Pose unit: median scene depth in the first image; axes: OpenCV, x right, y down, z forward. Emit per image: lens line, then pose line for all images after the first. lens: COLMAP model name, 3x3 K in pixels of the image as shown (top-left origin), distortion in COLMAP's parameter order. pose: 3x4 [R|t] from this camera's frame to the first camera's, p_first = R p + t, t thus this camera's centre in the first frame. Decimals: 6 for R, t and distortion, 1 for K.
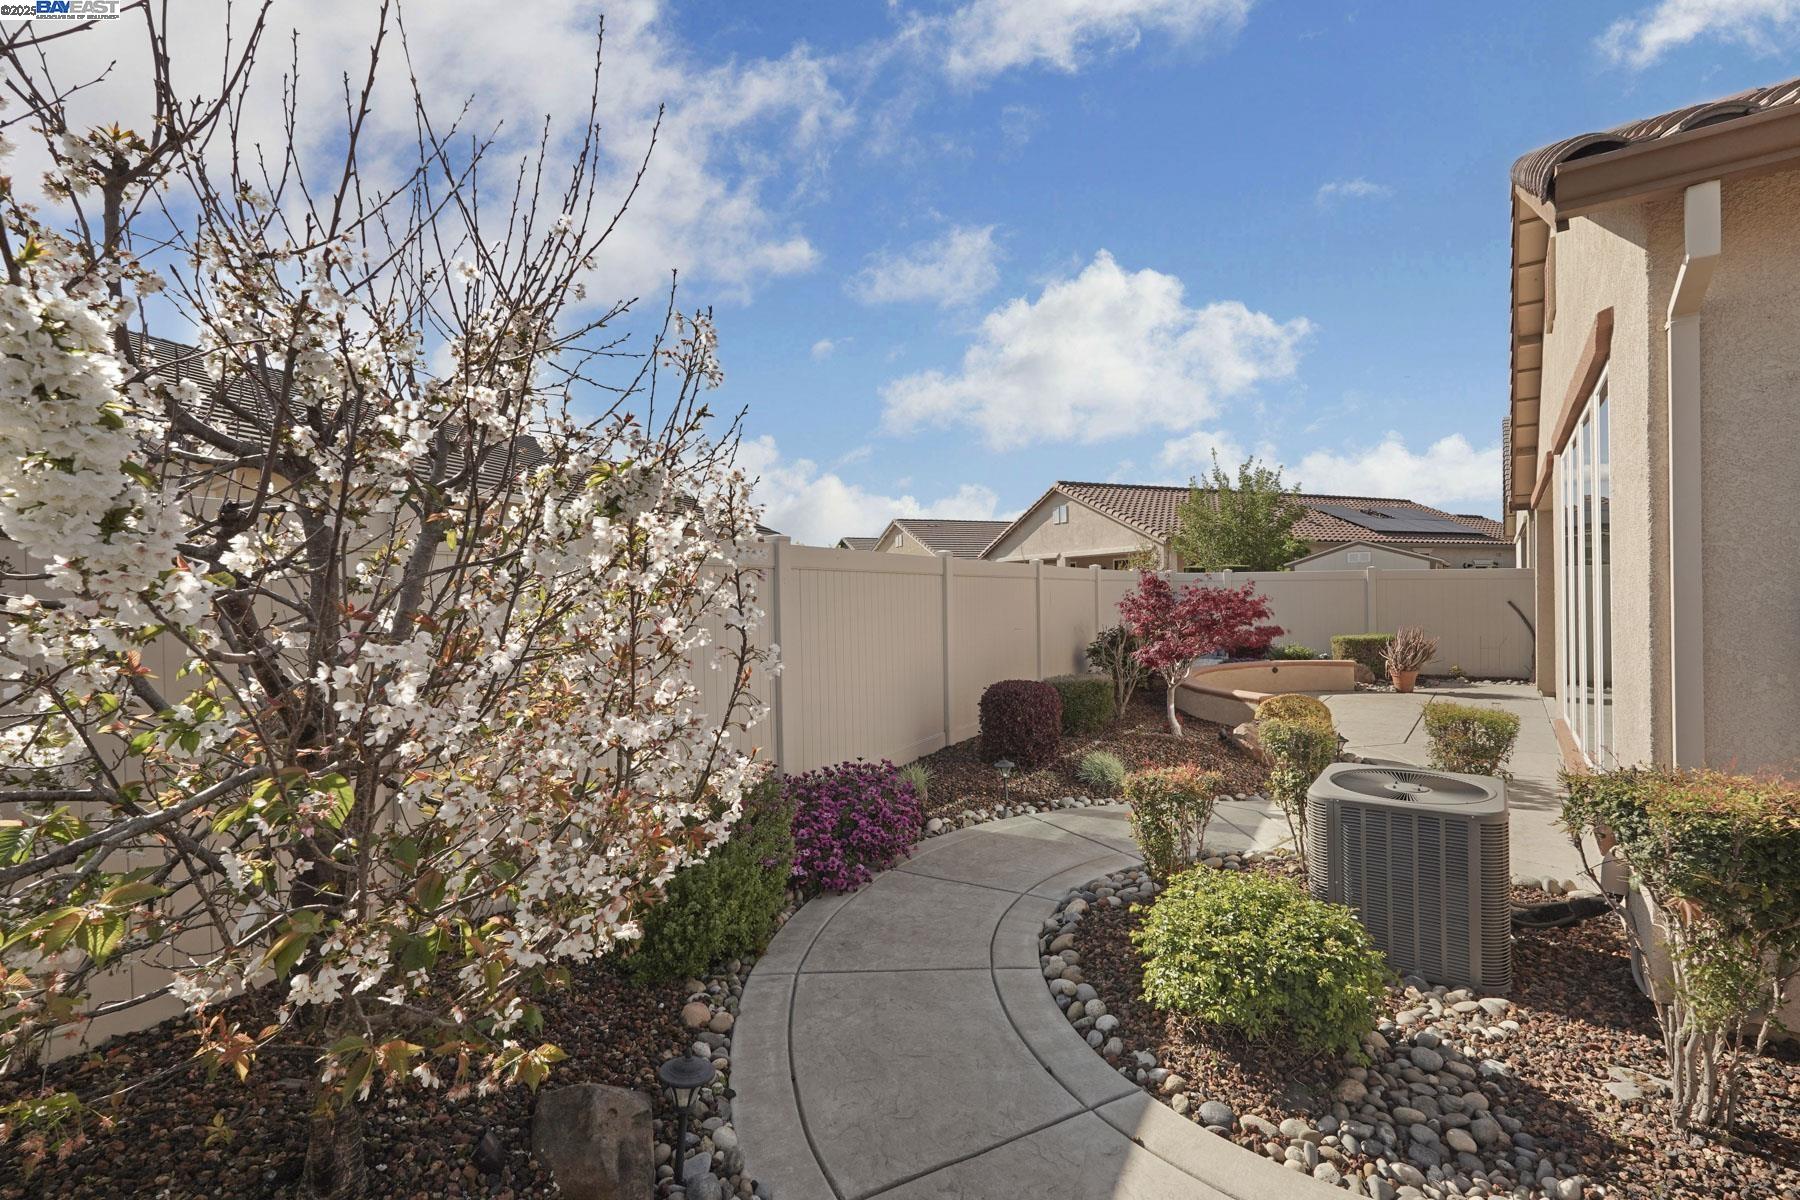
lens RADIAL K [[802.0, 0, 898.7], [0, 802.0, 600.3], [0, 0, 1]] dist [-0.000178, 0.000679]
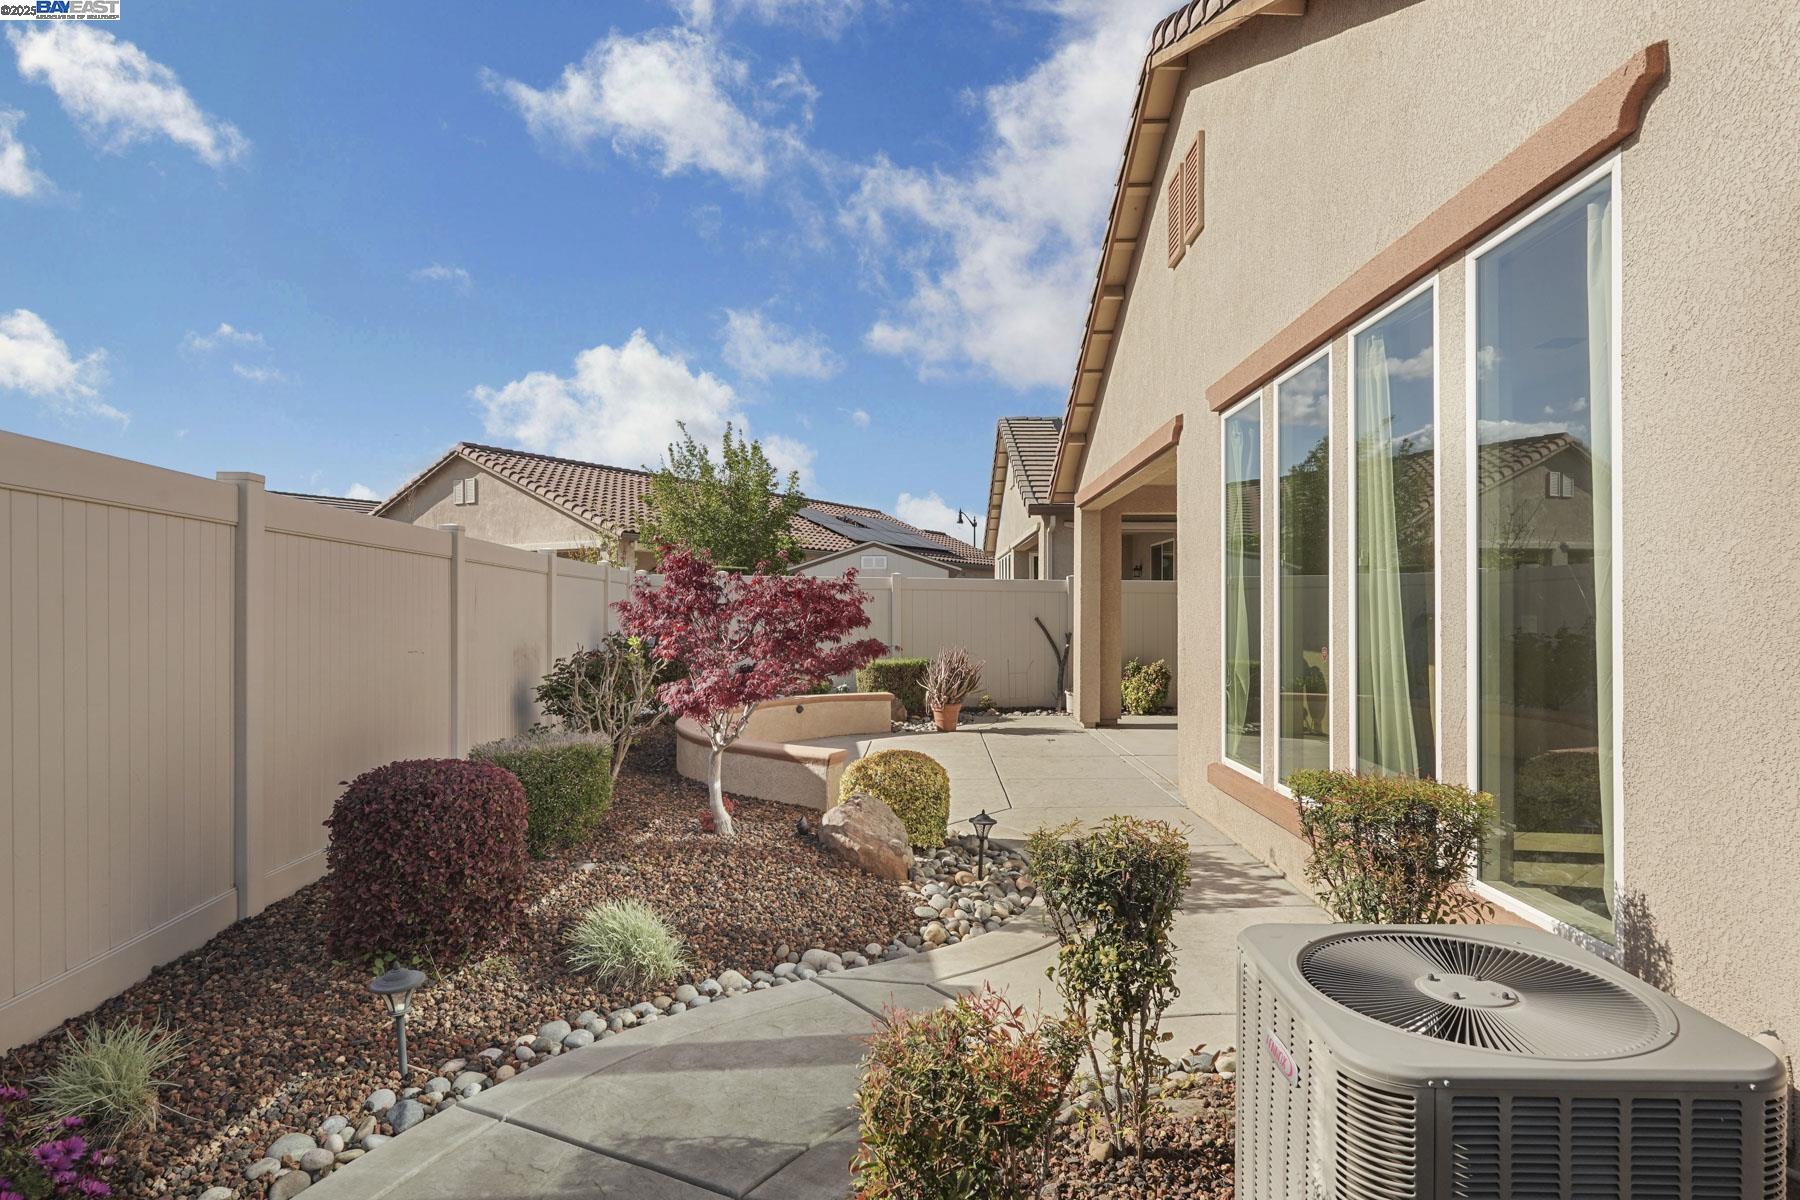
lens RADIAL K [[1001.6, 0, 904.3], [0, 1001.6, 599.1], [0, 0, 1]] dist [0.001698, 0.001045]
pose [[0.810852, 0.022284, 0.584827, 0.030896], [-0.007566, 0.999590, -0.027598, 0.019747], [-0.585203, 0.017953, 0.810688, 0.348903]]
